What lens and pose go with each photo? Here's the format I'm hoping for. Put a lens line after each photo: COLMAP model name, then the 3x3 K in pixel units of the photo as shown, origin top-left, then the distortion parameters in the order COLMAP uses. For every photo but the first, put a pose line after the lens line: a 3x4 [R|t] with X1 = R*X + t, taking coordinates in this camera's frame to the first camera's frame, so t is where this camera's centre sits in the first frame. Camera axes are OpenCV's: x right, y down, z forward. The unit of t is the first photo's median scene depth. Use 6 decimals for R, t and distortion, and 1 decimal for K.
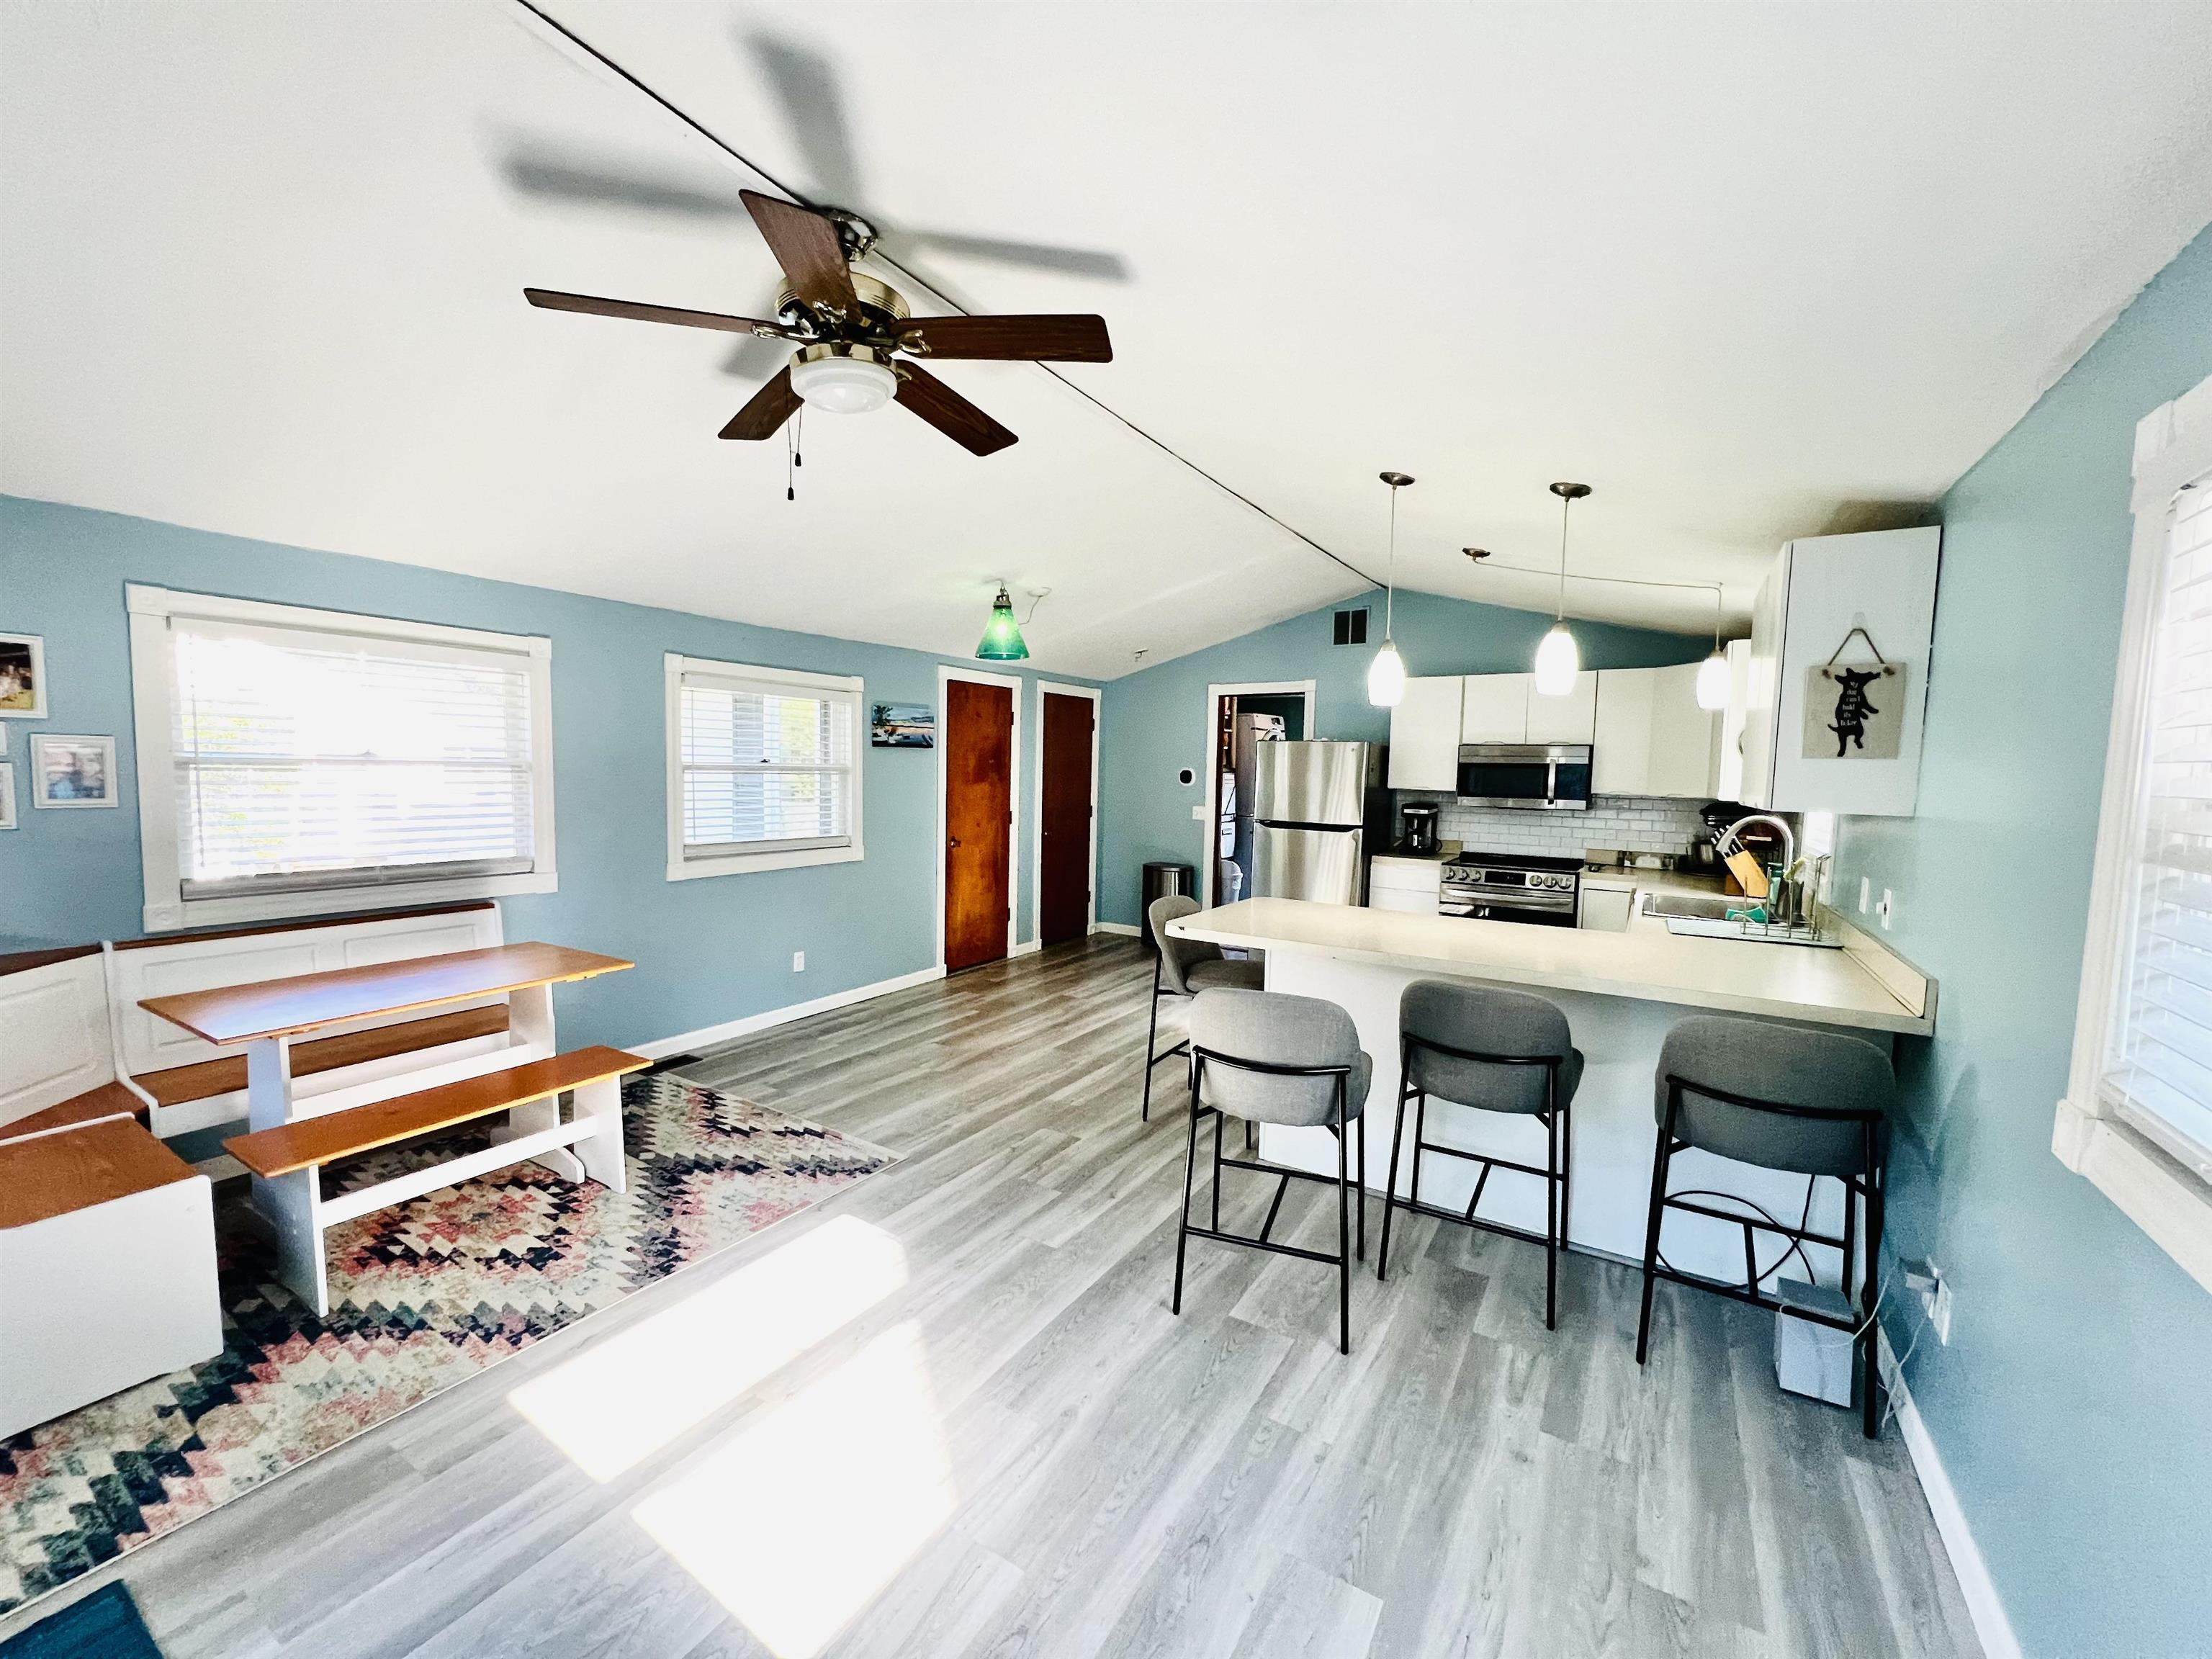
lens RADIAL K [[897.4, 0, 1106.0], [0, 897.4, 829.5], [0, 0, 1]] dist [-0.000634, -0.000050]
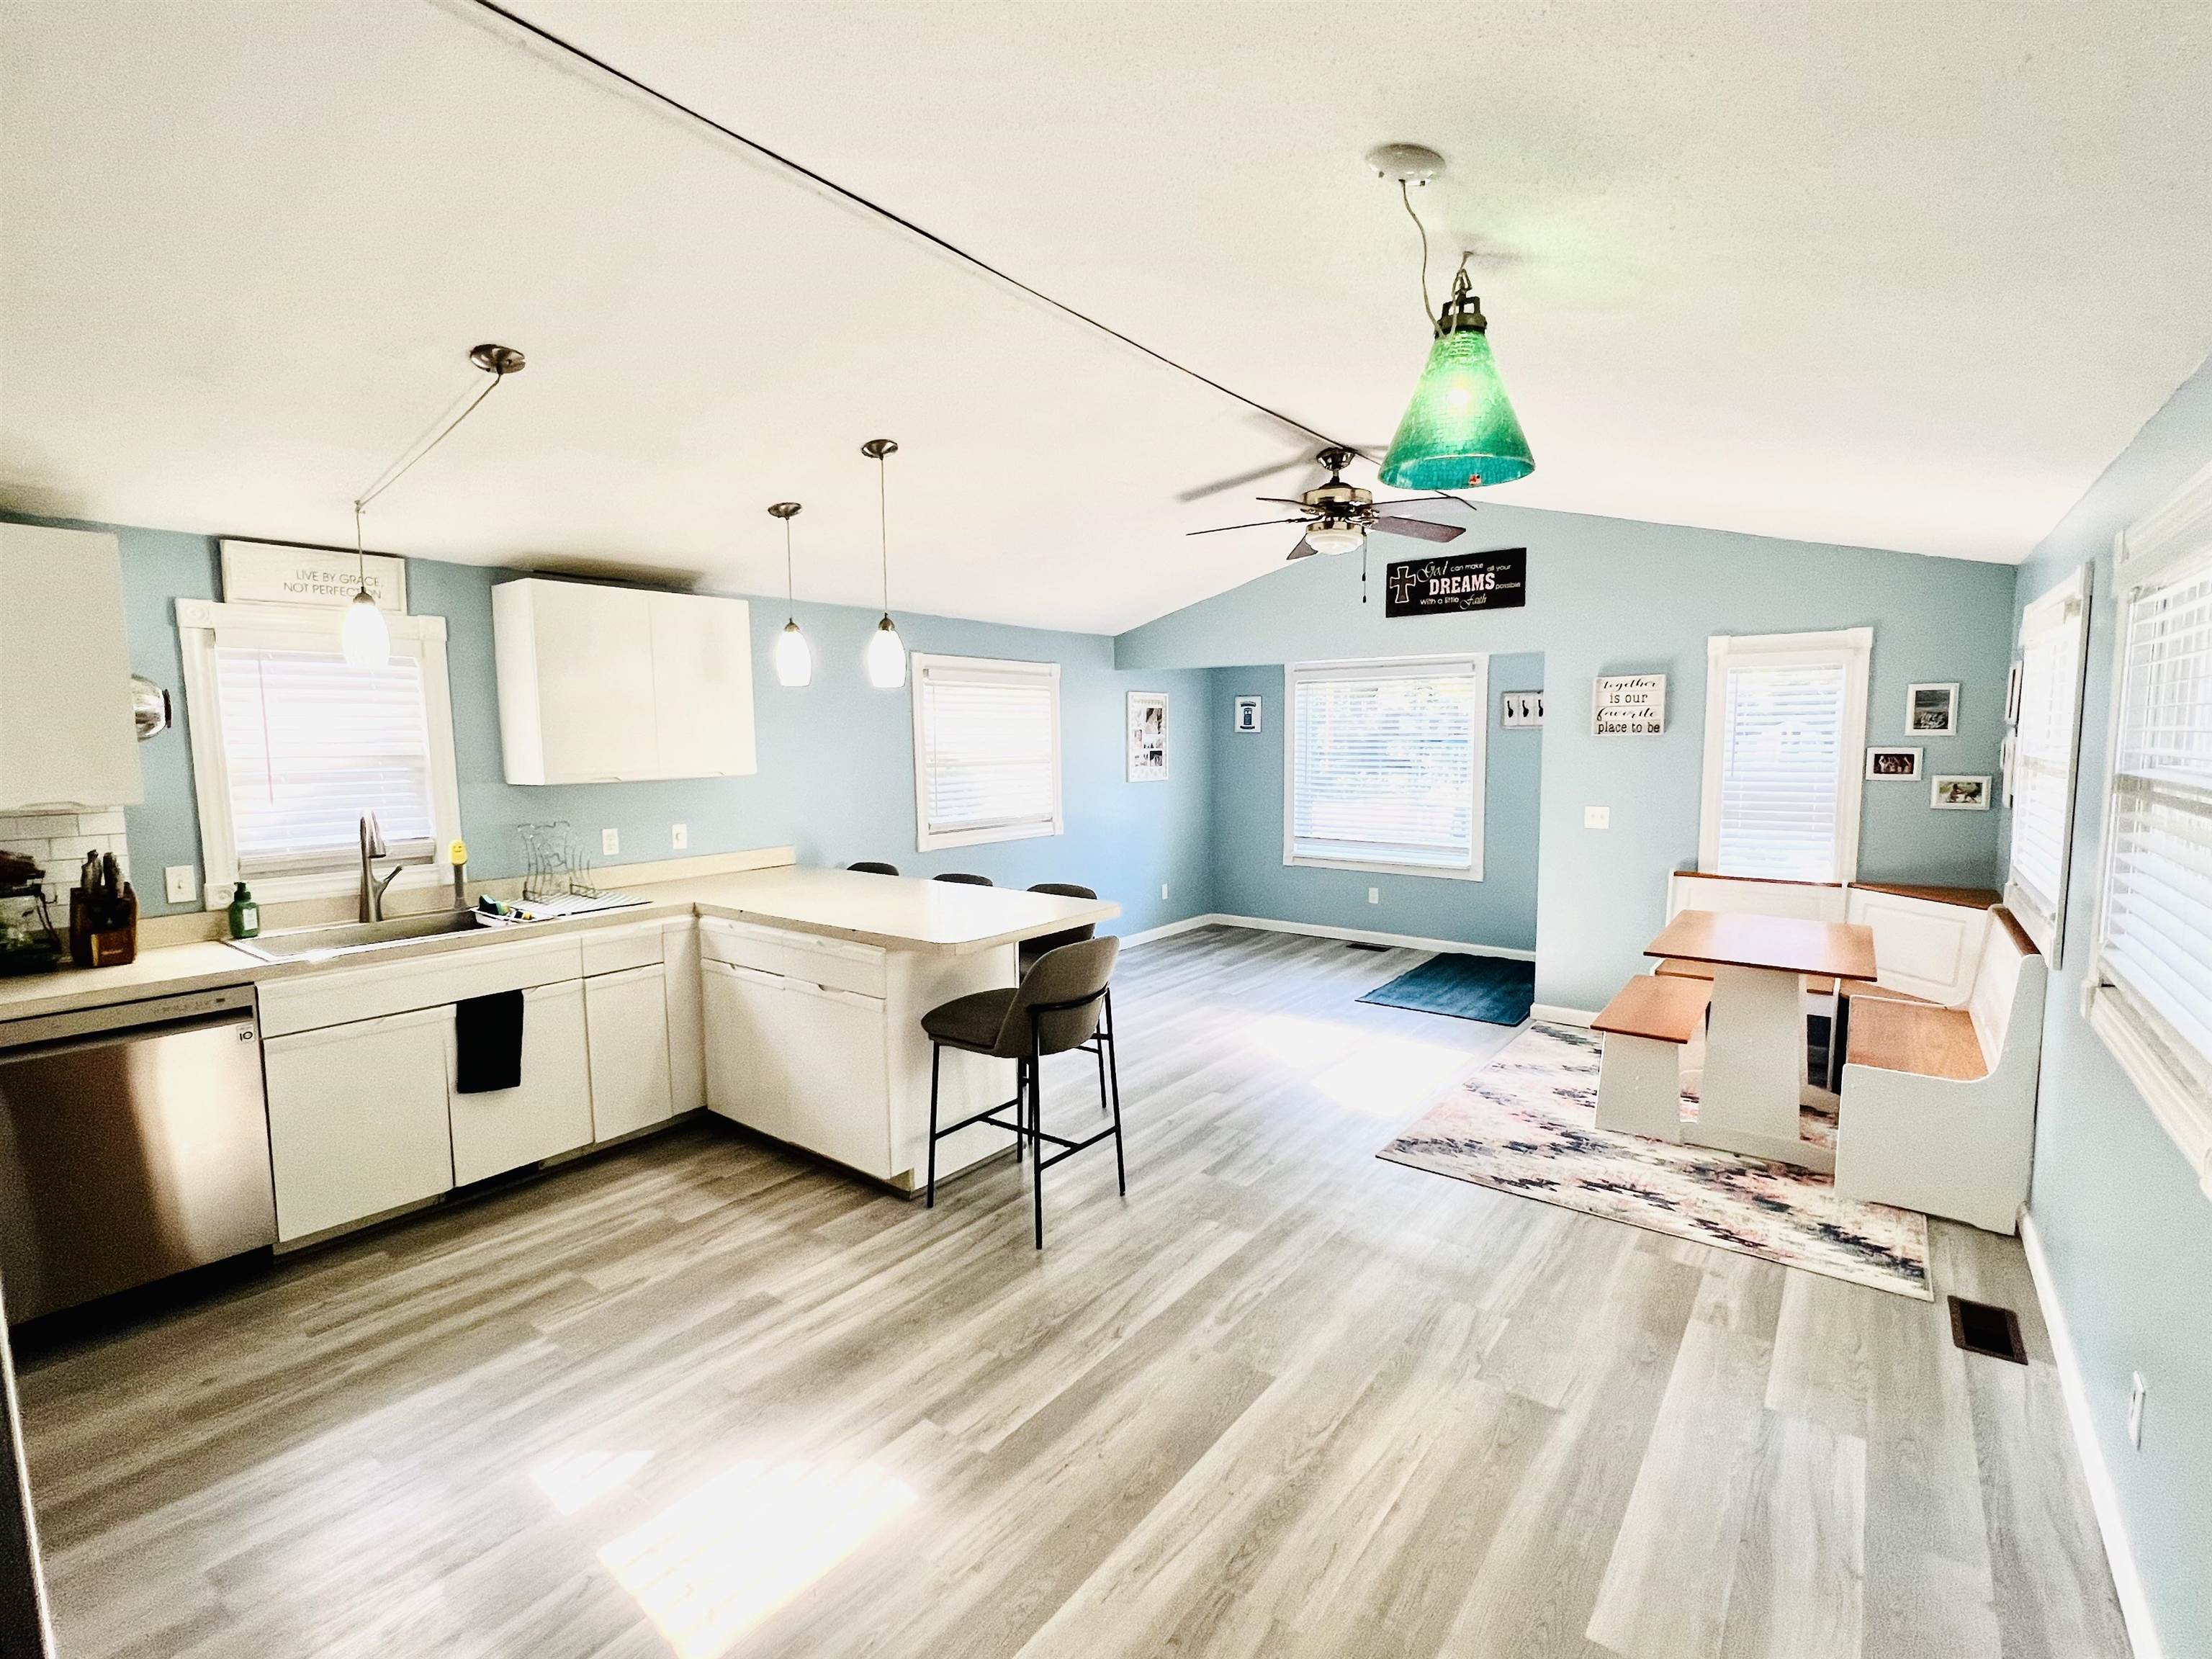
lens RADIAL K [[1010.6, 0, 1106.0], [0, 1010.6, 829.5], [0, 0, 1]] dist [0.000394, 0.000126]
pose [[-0.995611, -0.018724, 0.091701, -0.014935], [-0.003540, 0.986617, 0.163015, -0.116824], [-0.093526, 0.161975, -0.982353, 1.458374]]
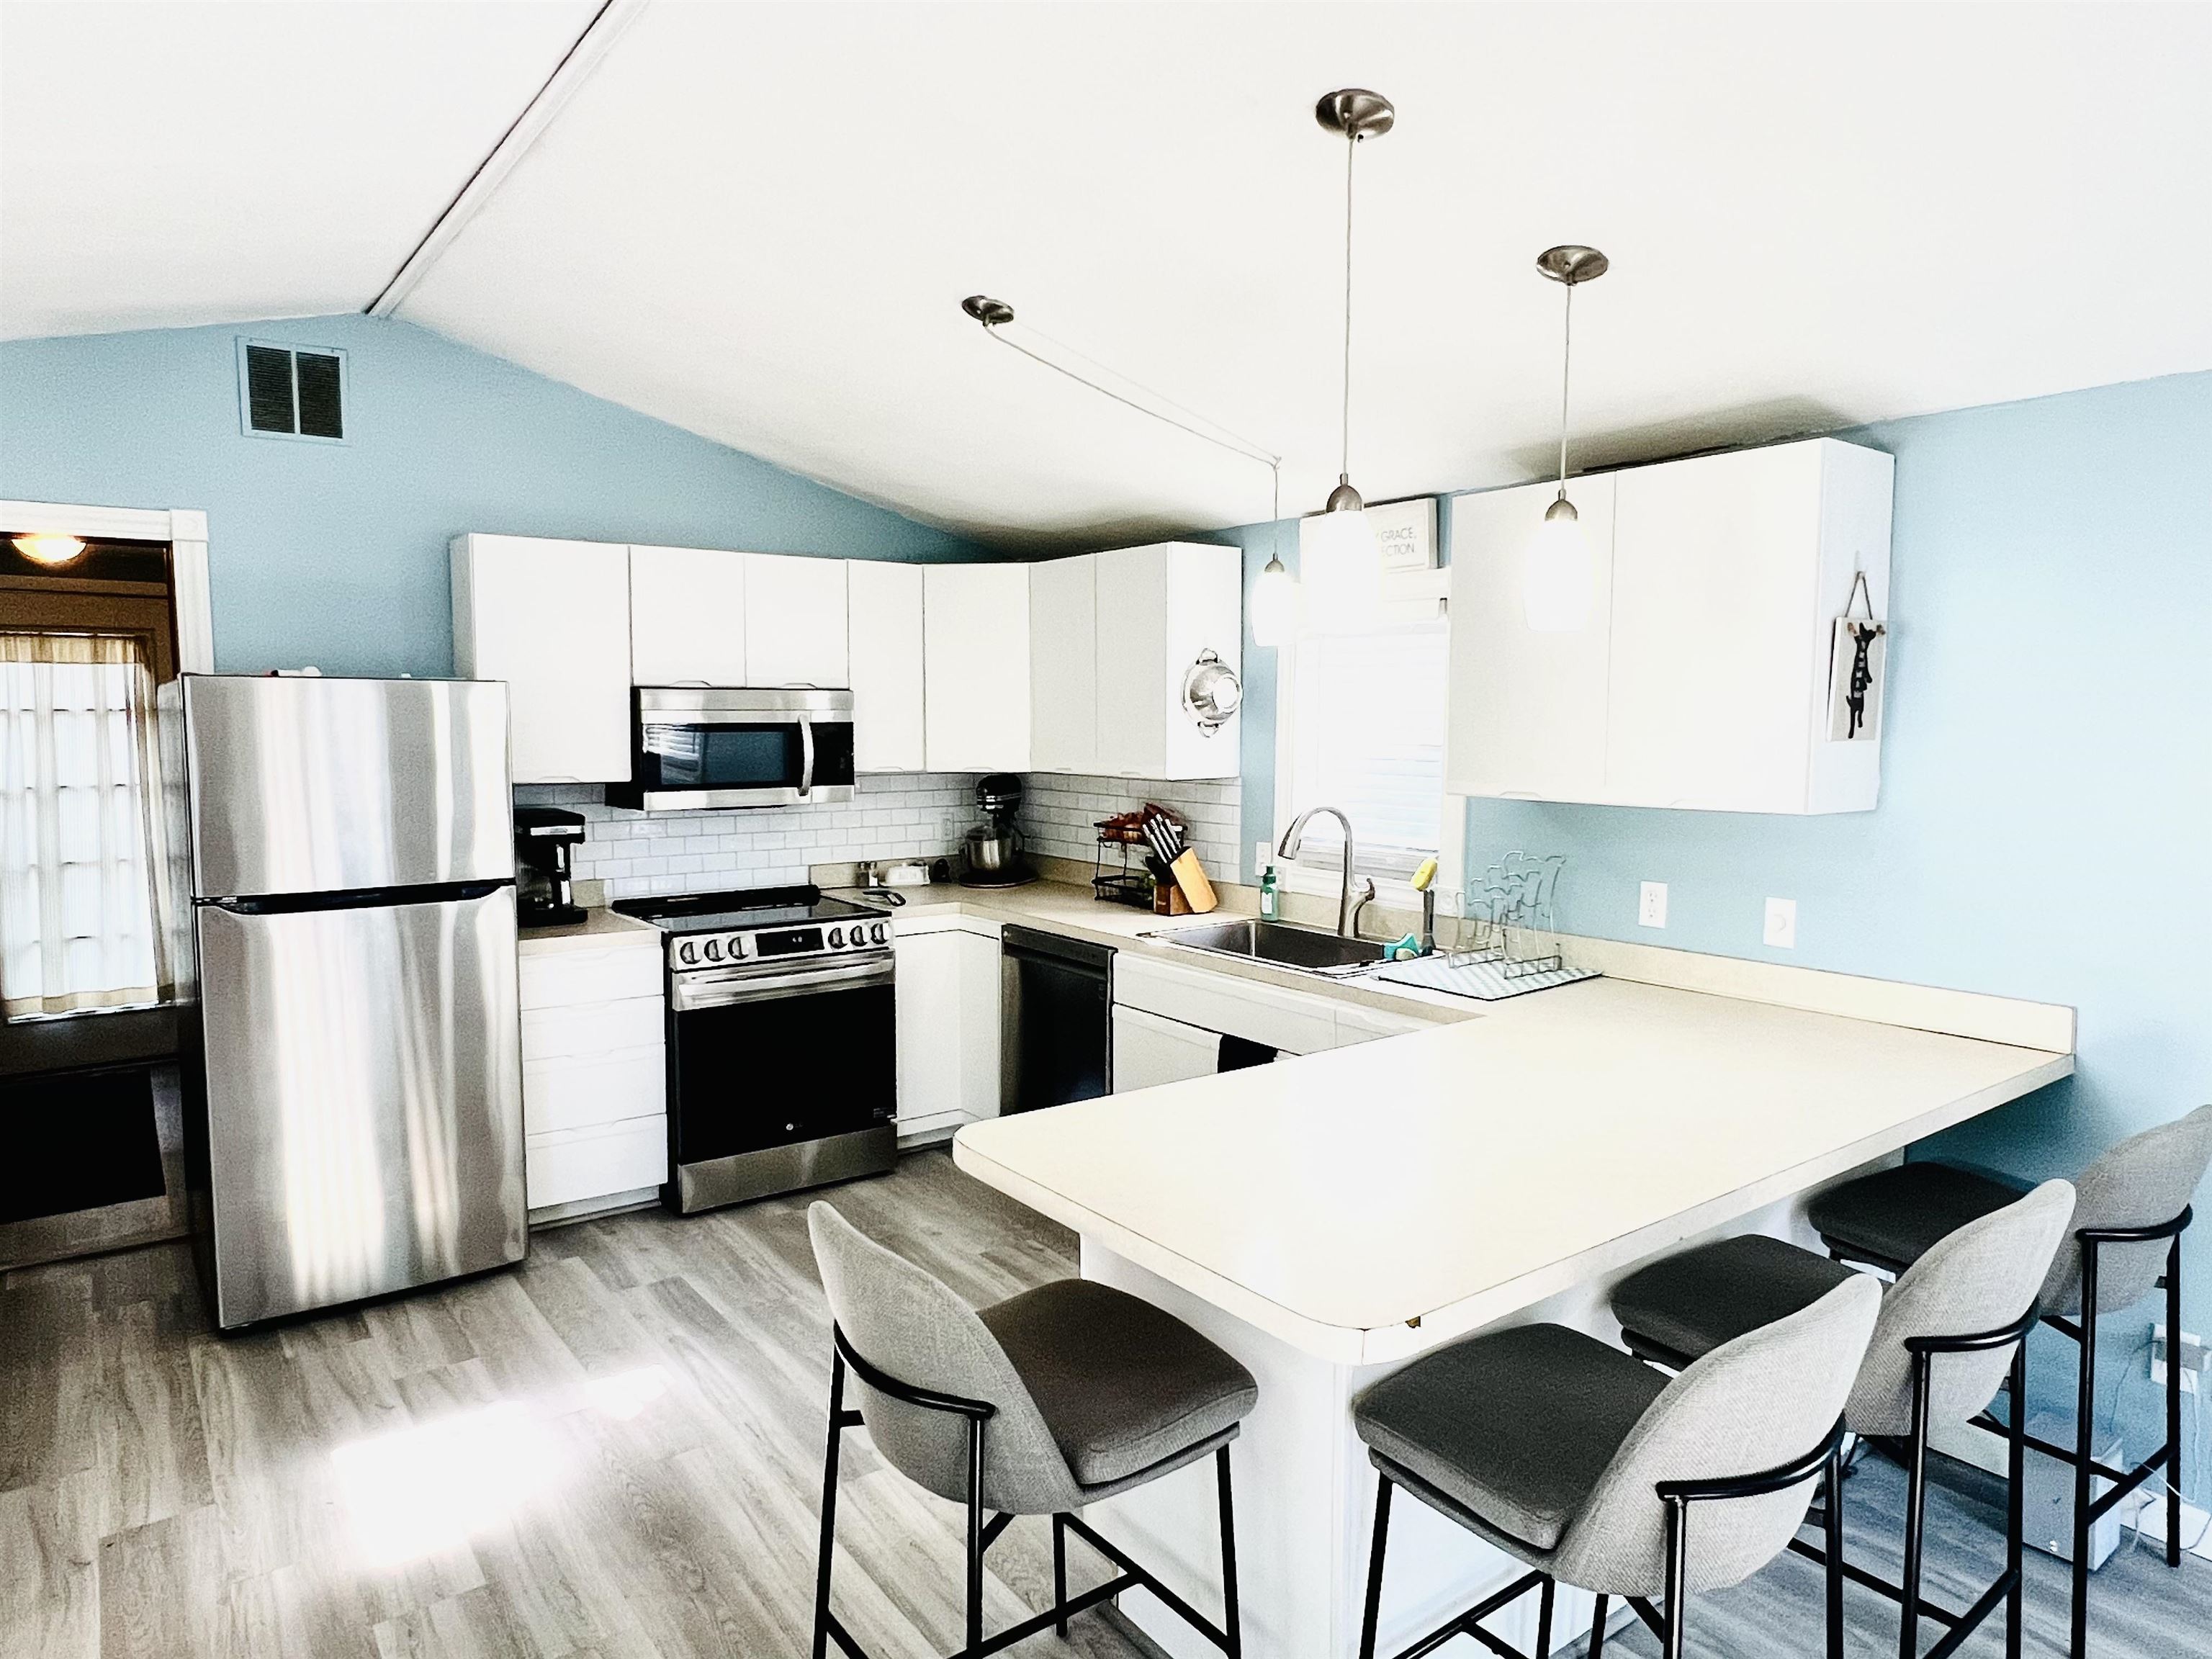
lens RADIAL K [[1362.3, 0, 1106.0], [0, 1362.3, 829.5], [0, 0, 1]] dist [-0.002398, -0.000331]
pose [[0.358692, -0.100406, 0.928040, -0.261321], [0.067765, 0.994376, 0.081391, -0.074434], [-0.930993, 0.033695, 0.363479, 0.612661]]
